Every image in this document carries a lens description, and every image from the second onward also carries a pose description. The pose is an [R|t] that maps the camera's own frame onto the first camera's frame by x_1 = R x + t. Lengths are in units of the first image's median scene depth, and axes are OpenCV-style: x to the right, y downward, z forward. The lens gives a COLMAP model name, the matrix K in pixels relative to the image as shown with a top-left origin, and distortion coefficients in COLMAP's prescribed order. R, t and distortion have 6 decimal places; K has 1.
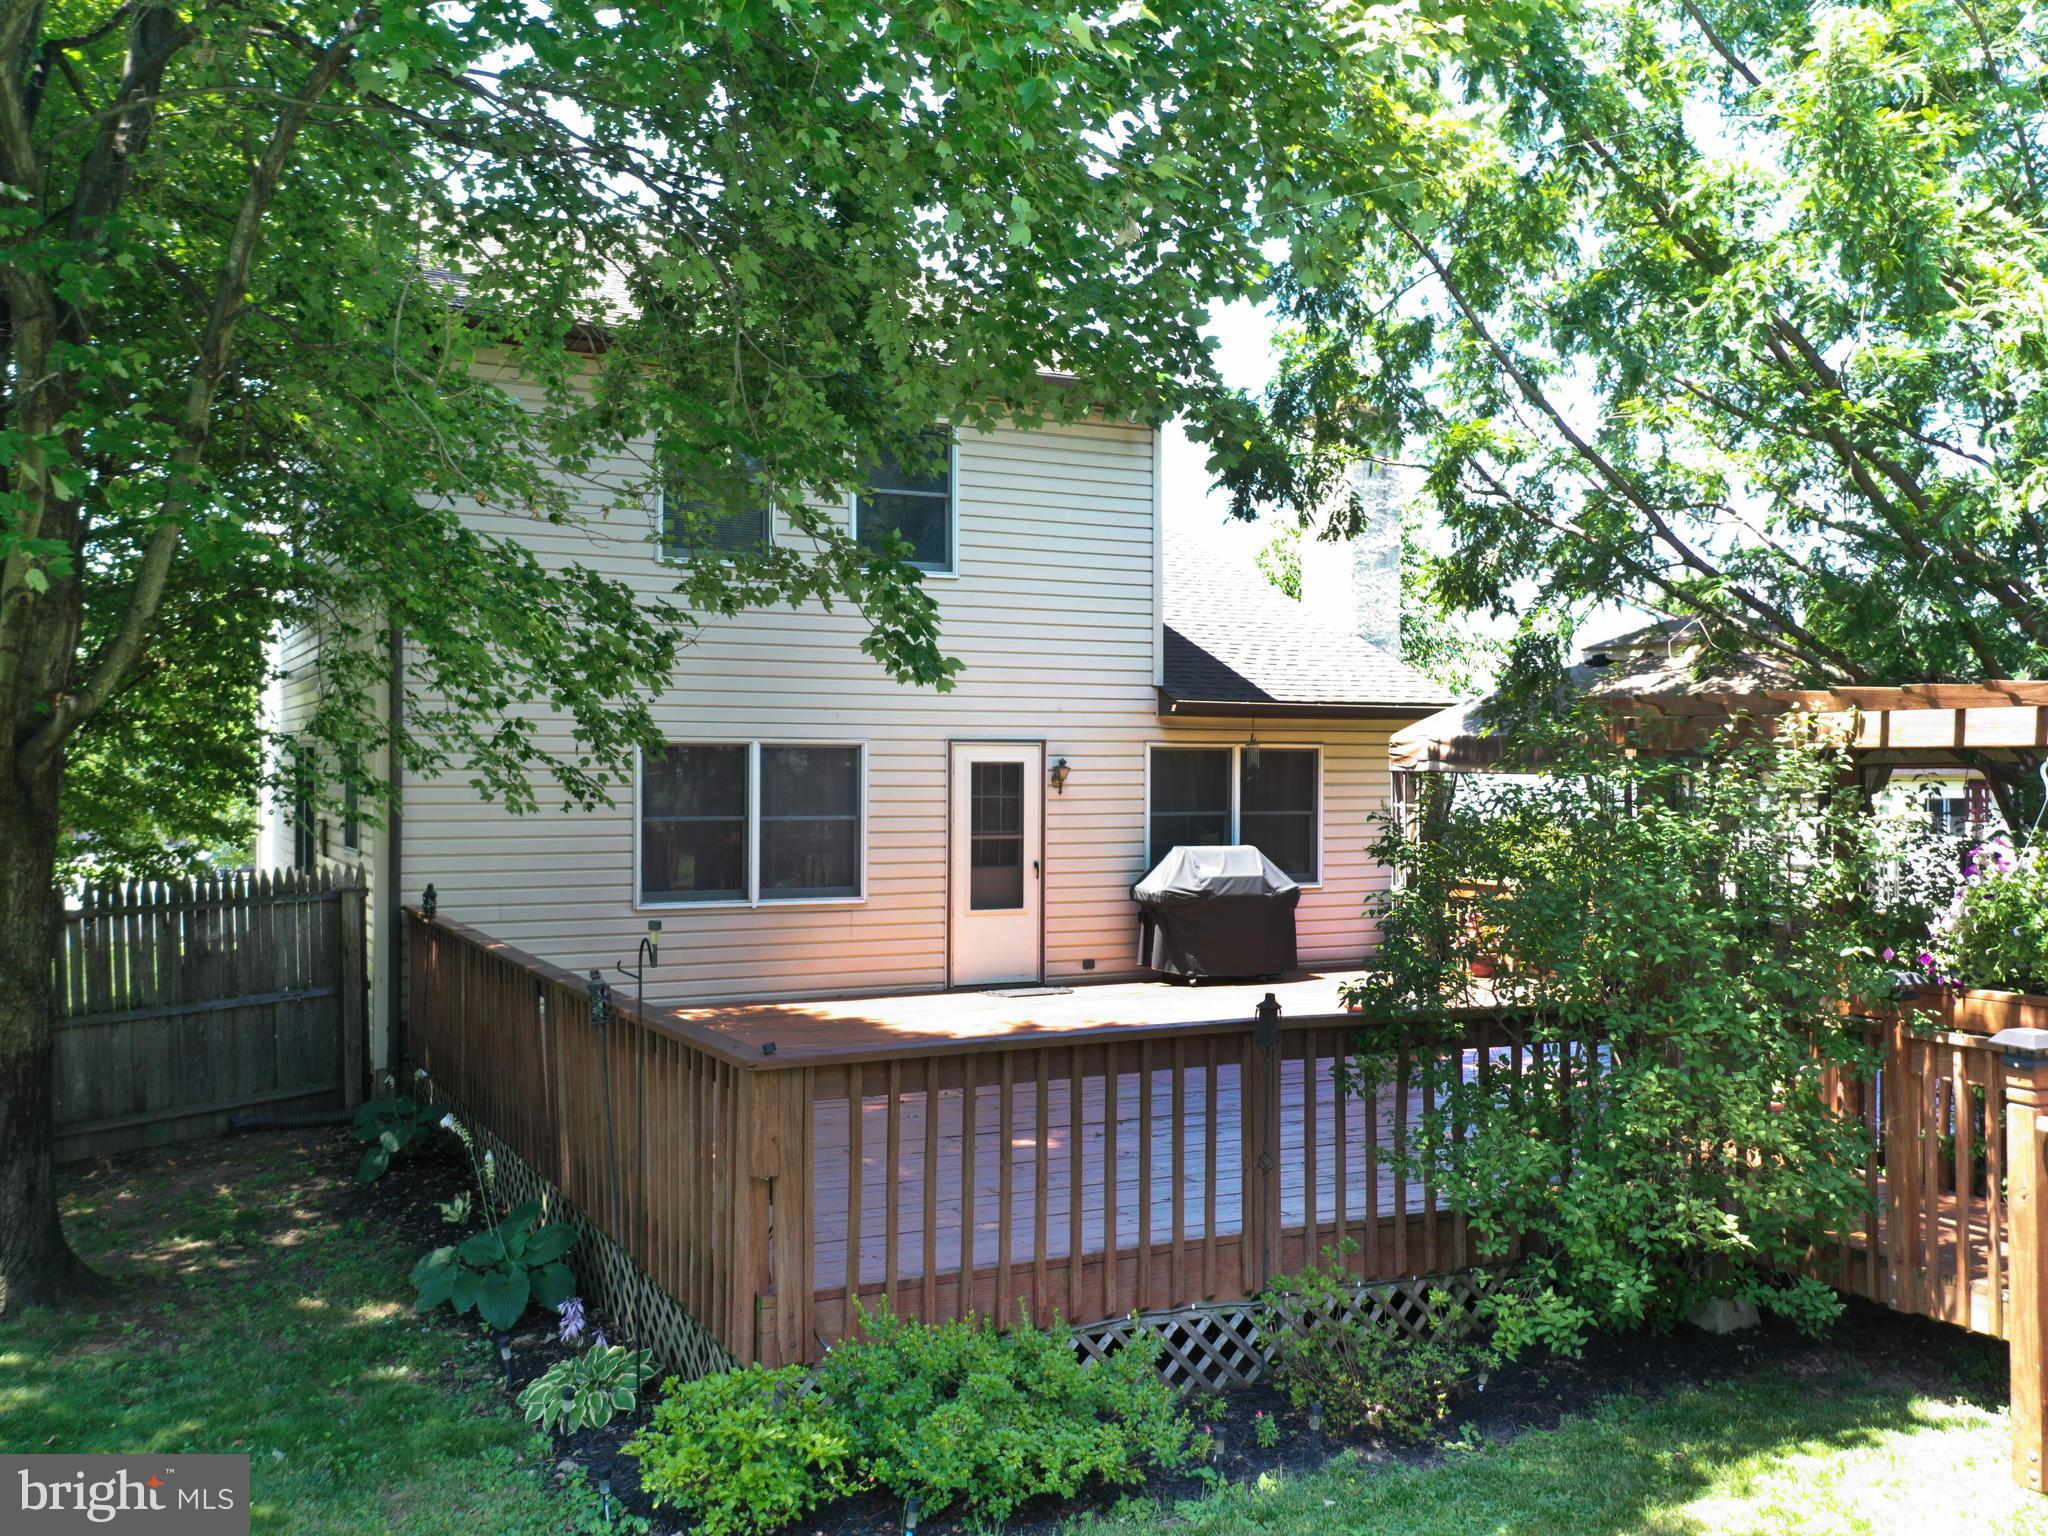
lens RADIAL K [[1820.6, 0, 1024.0], [0, 1820.6, 768.0], [0, 0, 1]] dist [0.005868, -0.000928]
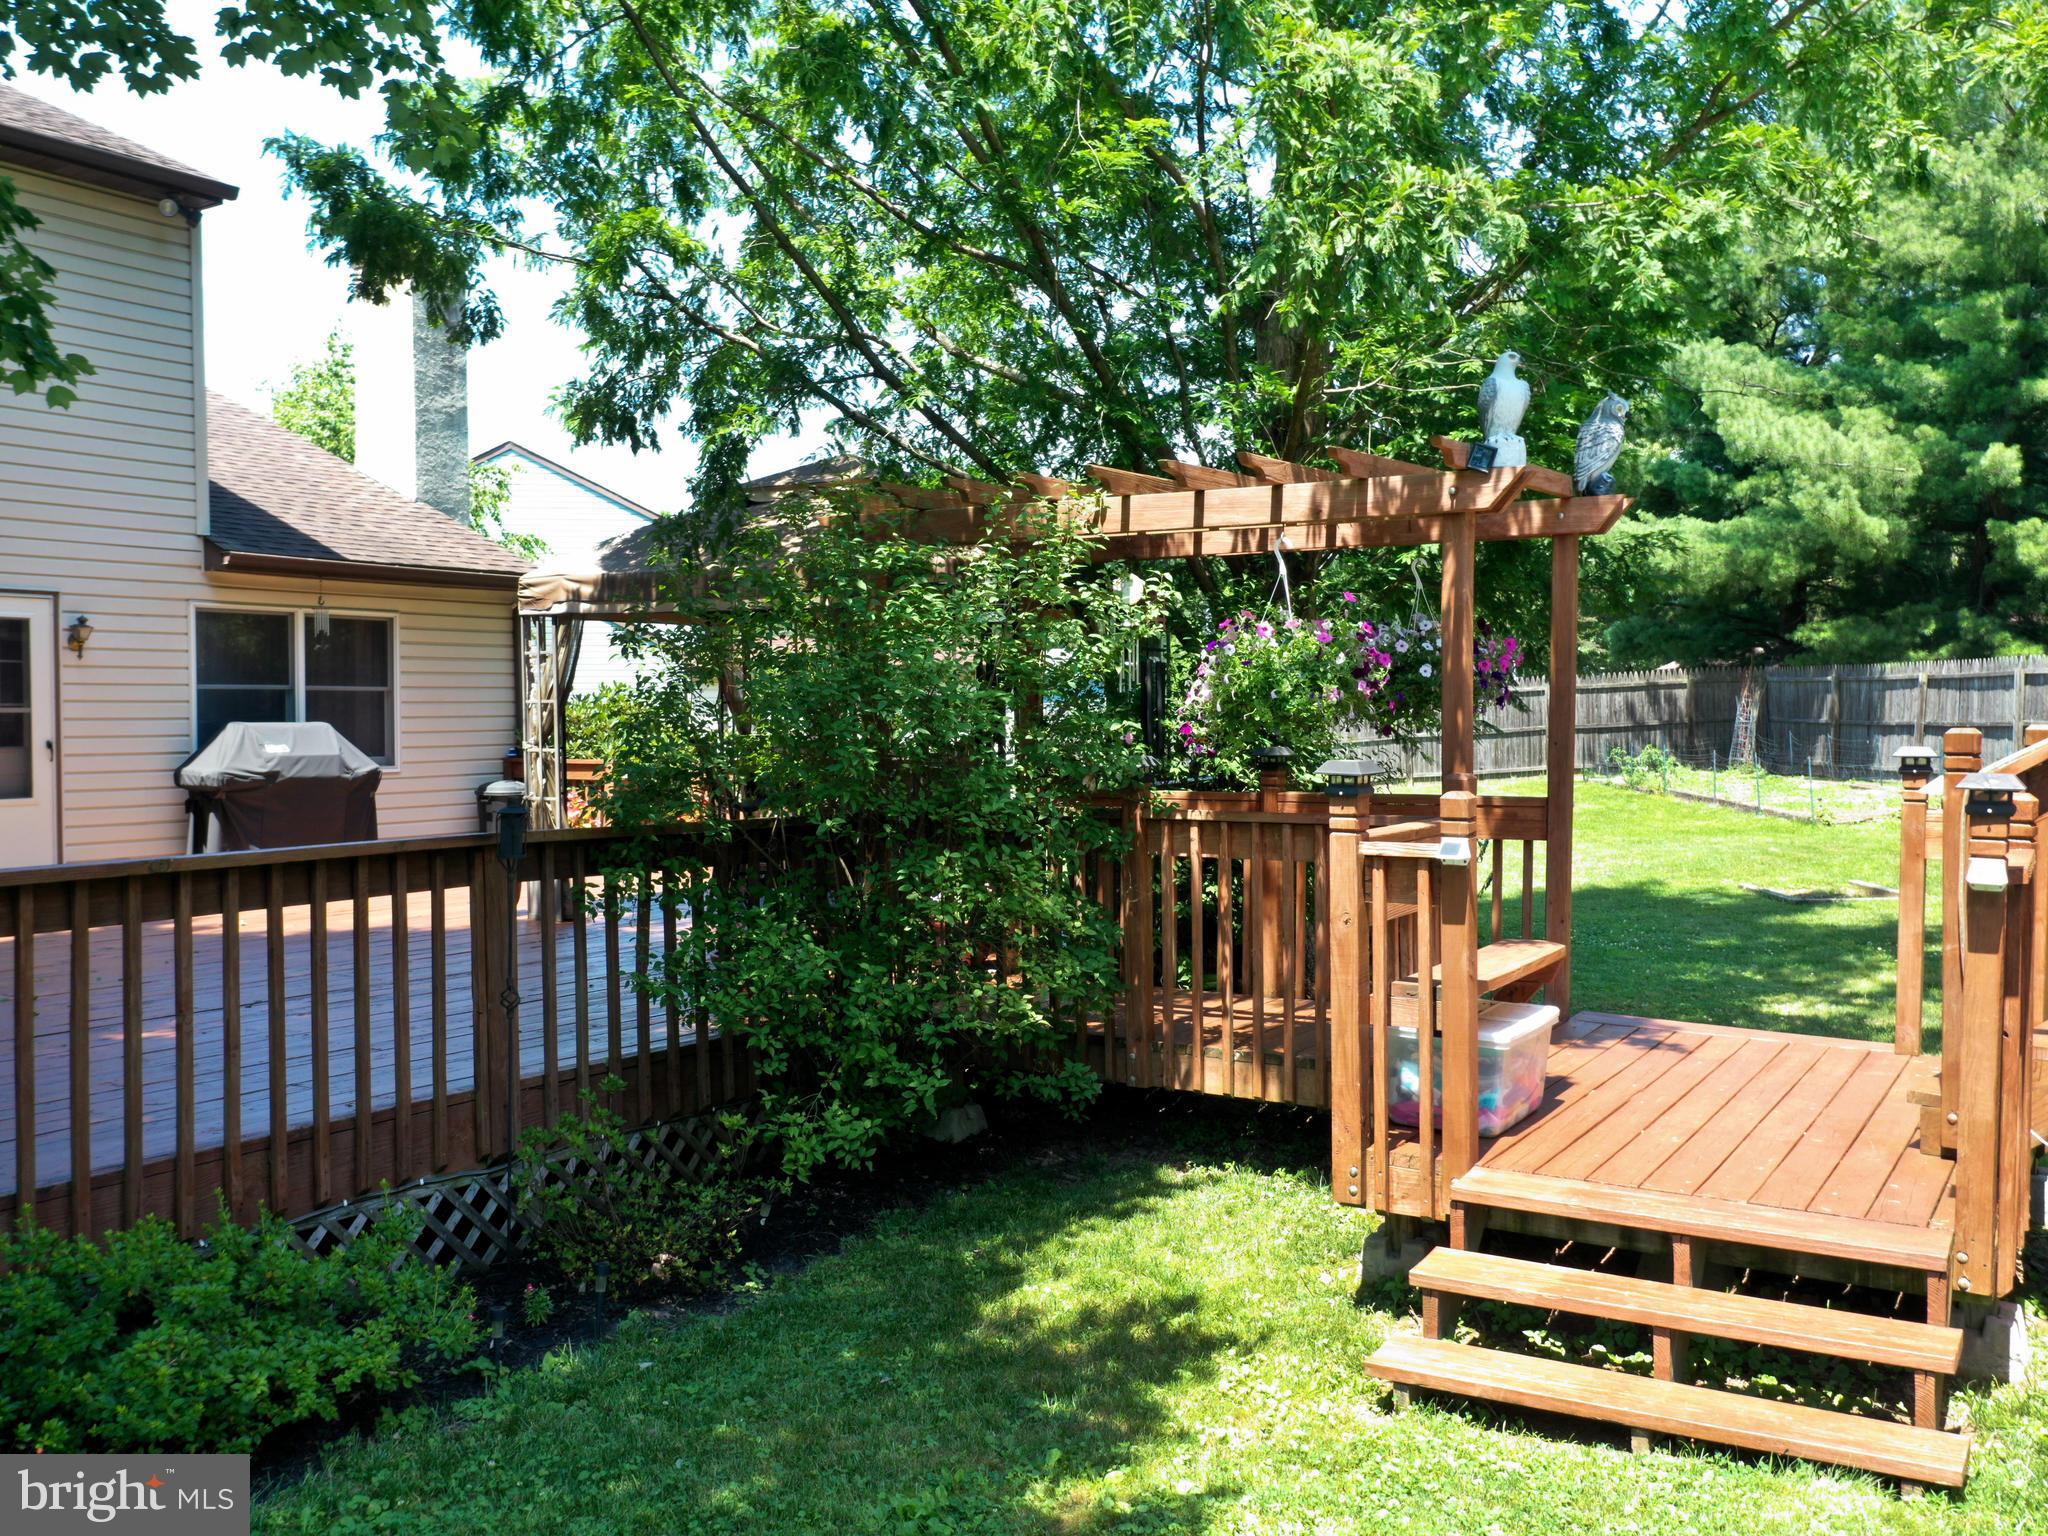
lens RADIAL K [[1820.6, 0, 1024.0], [0, 1820.6, 768.0], [0, 0, 1]] dist [0.005868, -0.000928]
pose [[0.854001, -0.019646, 0.519900, -0.100289], [0.003405, 0.999476, 0.032175, 0.085707], [-0.520260, -0.025707, 0.853621, 0.166861]]
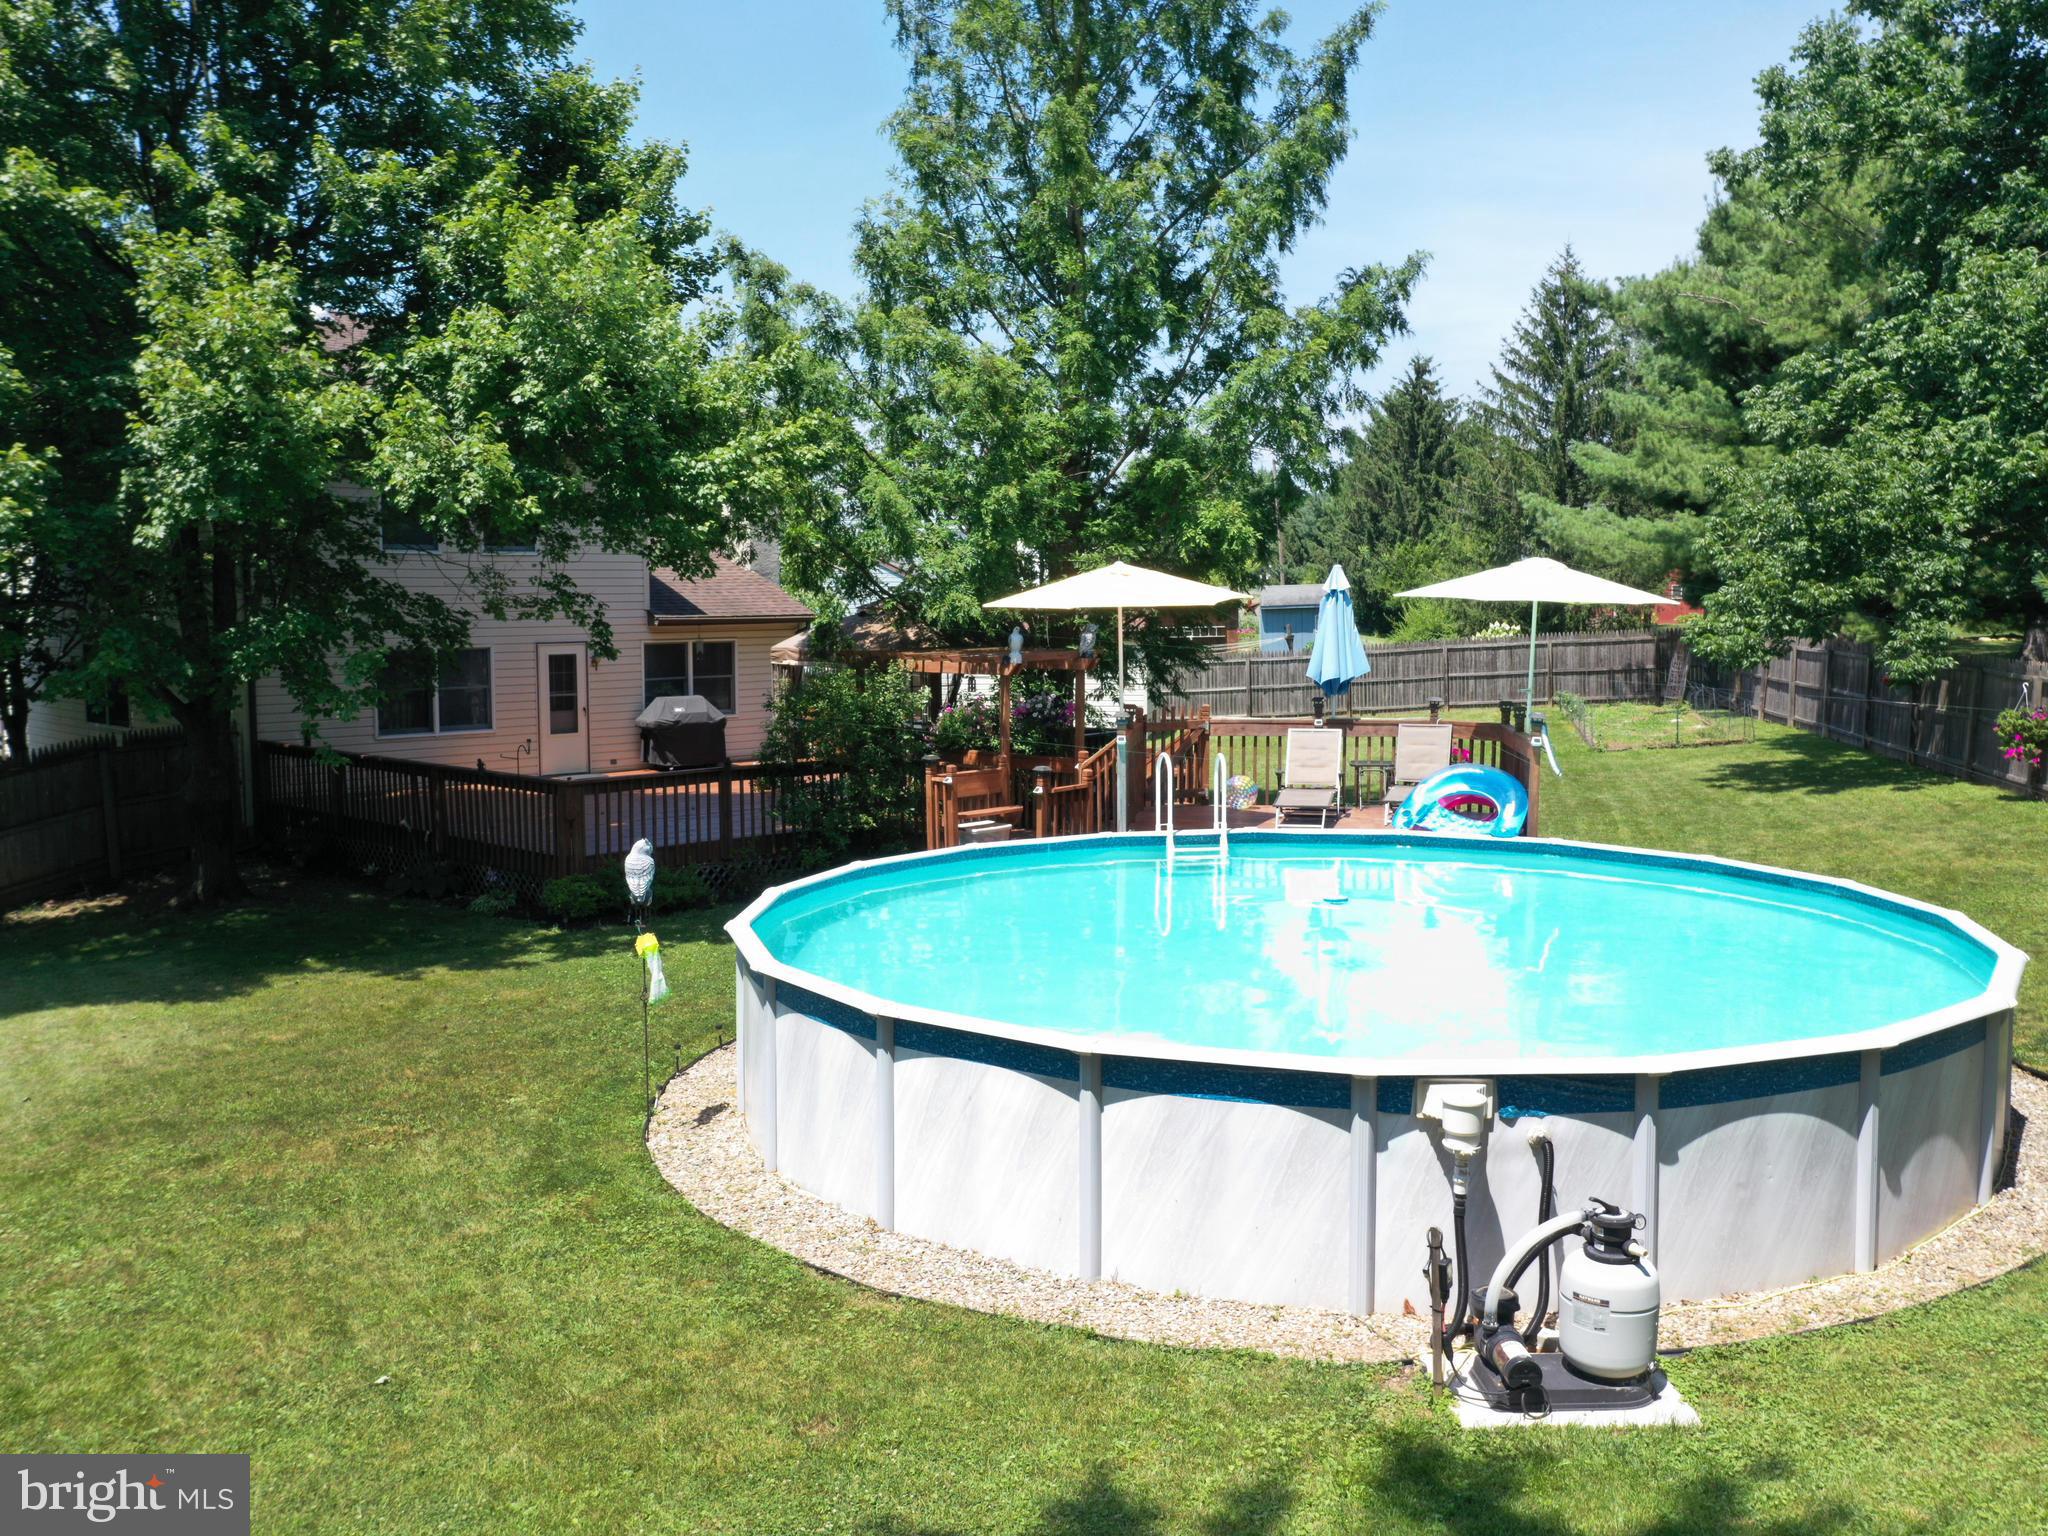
lens RADIAL K [[1820.6, 0, 1024.0], [0, 1820.6, 768.0], [0, 0, 1]] dist [0.005868, -0.000928]
pose [[0.947236, -0.034351, 0.318691, -0.358617], [0.002778, 0.995084, 0.099000, -0.153375], [-0.320524, -0.092891, 0.942675, -1.976977]]
